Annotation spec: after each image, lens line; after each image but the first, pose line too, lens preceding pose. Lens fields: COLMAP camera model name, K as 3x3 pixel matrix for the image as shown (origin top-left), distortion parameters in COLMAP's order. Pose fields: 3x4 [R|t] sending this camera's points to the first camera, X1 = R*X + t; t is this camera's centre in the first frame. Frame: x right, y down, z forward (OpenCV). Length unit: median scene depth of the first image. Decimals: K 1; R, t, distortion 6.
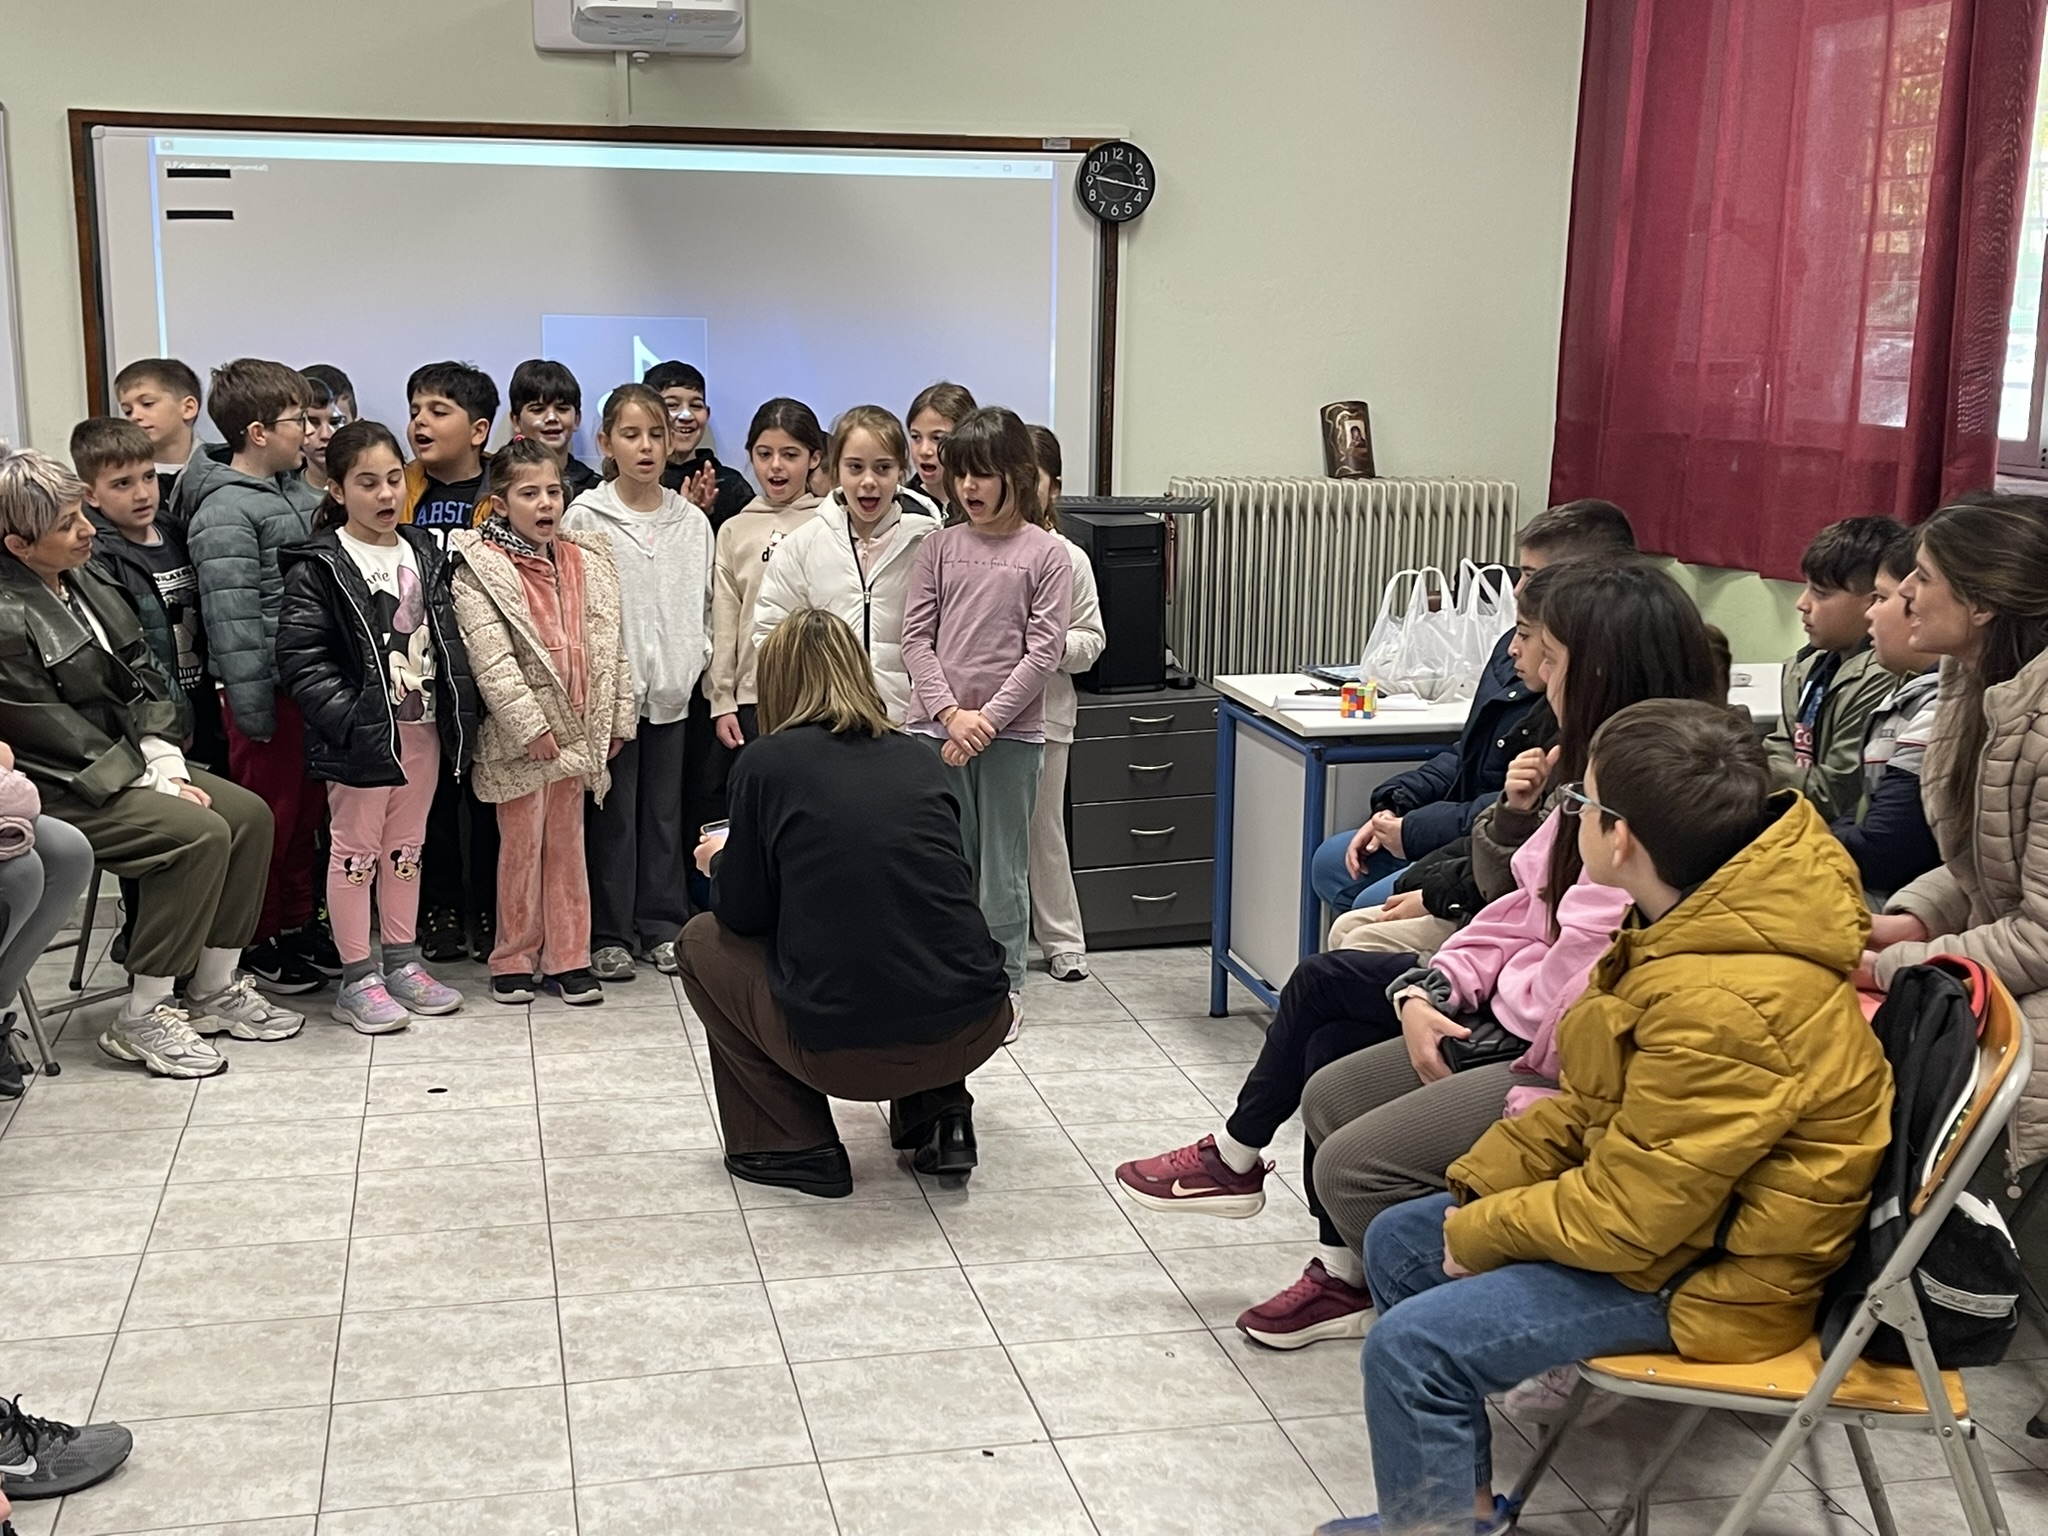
lens RADIAL K [[2481.5, 0, 993.4], [0, 2481.5, 828.8], [0, 0, 1]] dist [0.018952, 0.000000]
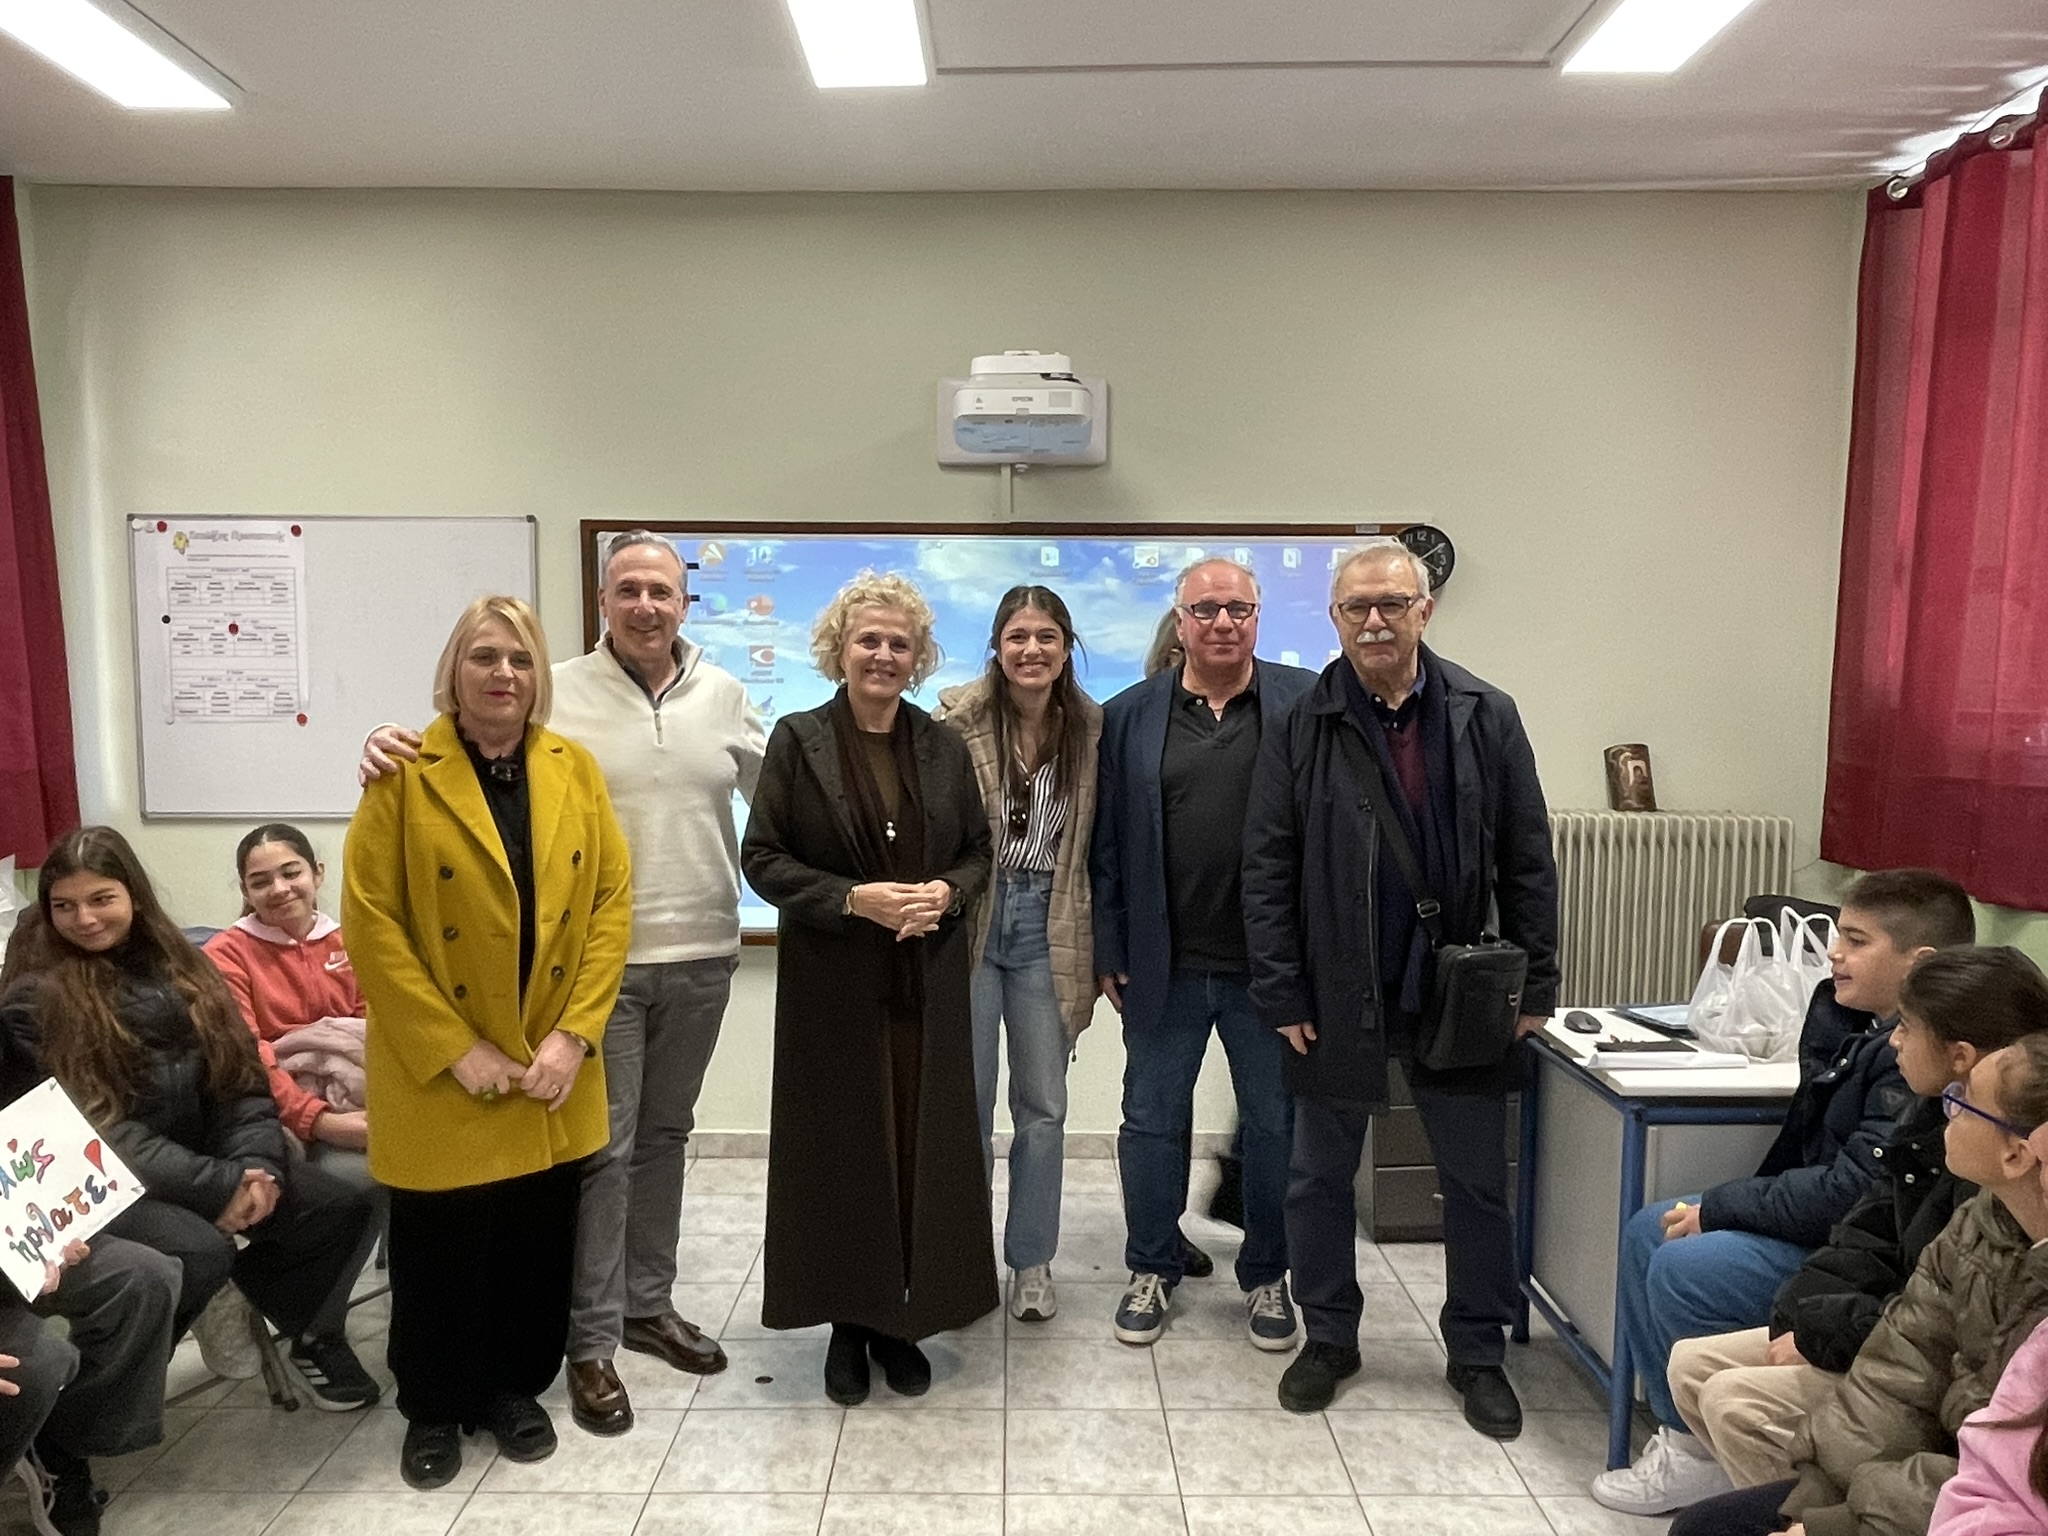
lens RADIAL K [[1532.2, 0, 986.2], [0, 1532.2, 769.3], [0, 0, 1]] dist [-0.004114, -0.003900]
pose [[0.976741, 0.009211, -0.214225, 0.004807], [-0.039007, 0.990039, -0.135281, -0.061549], [0.210845, 0.140490, 0.967371, 0.293386]]
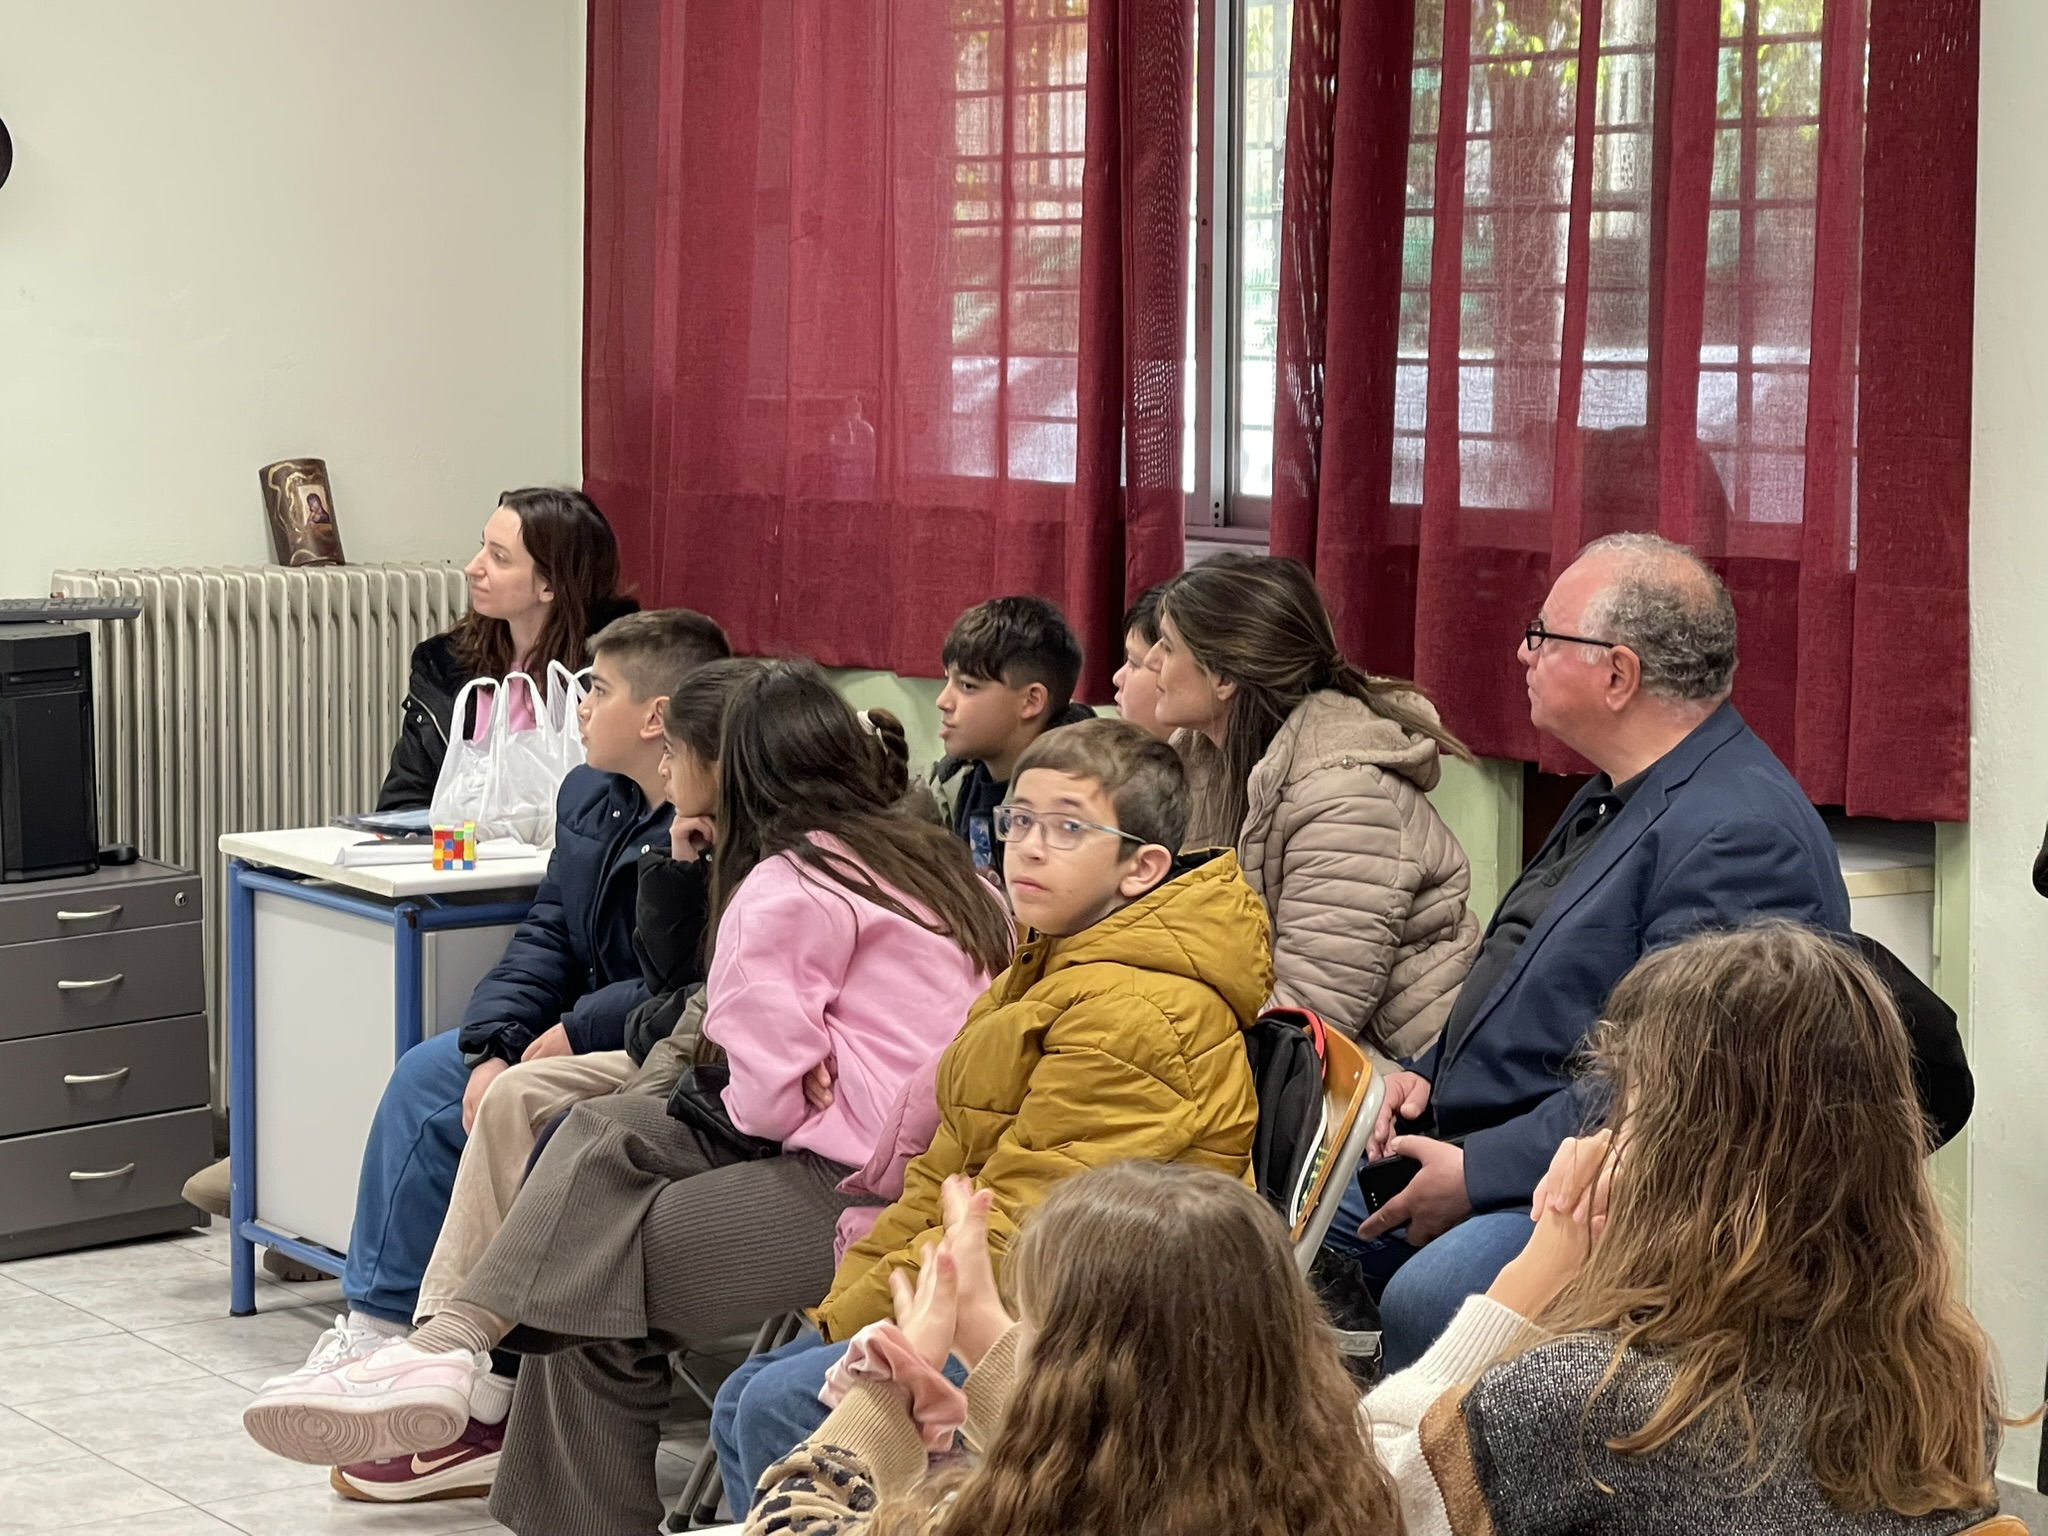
lens RADIAL K [[4460.4, 0, 1028.4], [0, 4460.4, 768.0], [0, 0, 1]] dist [0.129918, 0.000000]
pose [[0.923557, -0.047757, 0.380477, -0.180172], [0.084633, 0.993132, -0.080779, 0.042653], [-0.374006, 0.106805, 0.921256, -0.288730]]
